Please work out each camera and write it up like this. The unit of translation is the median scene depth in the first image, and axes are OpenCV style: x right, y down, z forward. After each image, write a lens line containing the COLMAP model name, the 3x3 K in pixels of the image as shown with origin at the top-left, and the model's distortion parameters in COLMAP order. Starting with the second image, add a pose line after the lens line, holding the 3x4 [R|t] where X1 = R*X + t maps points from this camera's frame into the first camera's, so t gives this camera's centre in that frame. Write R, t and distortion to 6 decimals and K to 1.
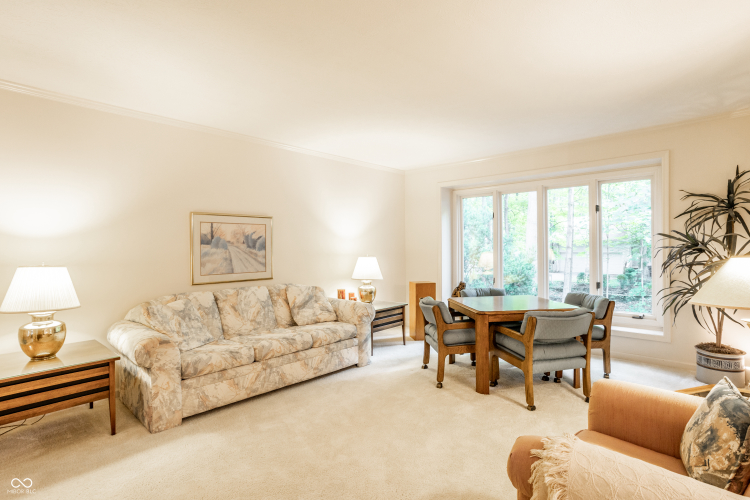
lens RADIAL K [[384.4, 0, 375.0], [0, 384.4, 250.0], [0, 0, 1]] dist [-0.000378, -0.000055]
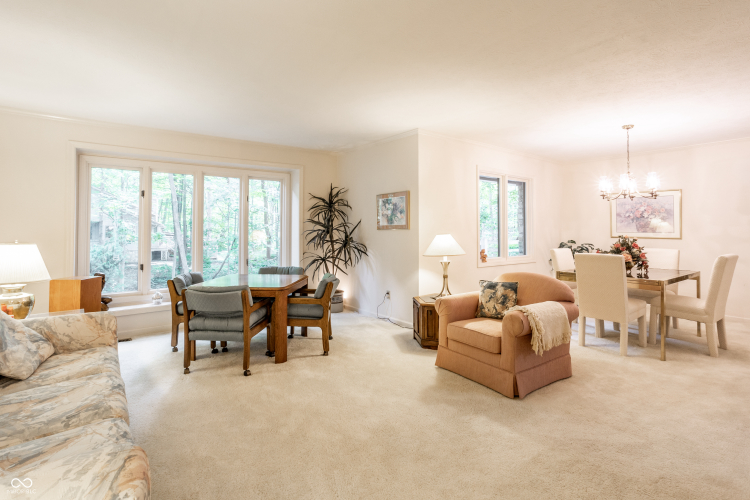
lens RADIAL K [[369.8, 0, 372.5], [0, 369.8, 237.9], [0, 0, 1]] dist [-0.046751, 0.028904]
pose [[0.189263, -0.013338, 0.981836, -0.557528], [0.008263, 0.999894, 0.011991, 0.007466], [-0.981892, 0.005844, 0.189353, 0.439395]]
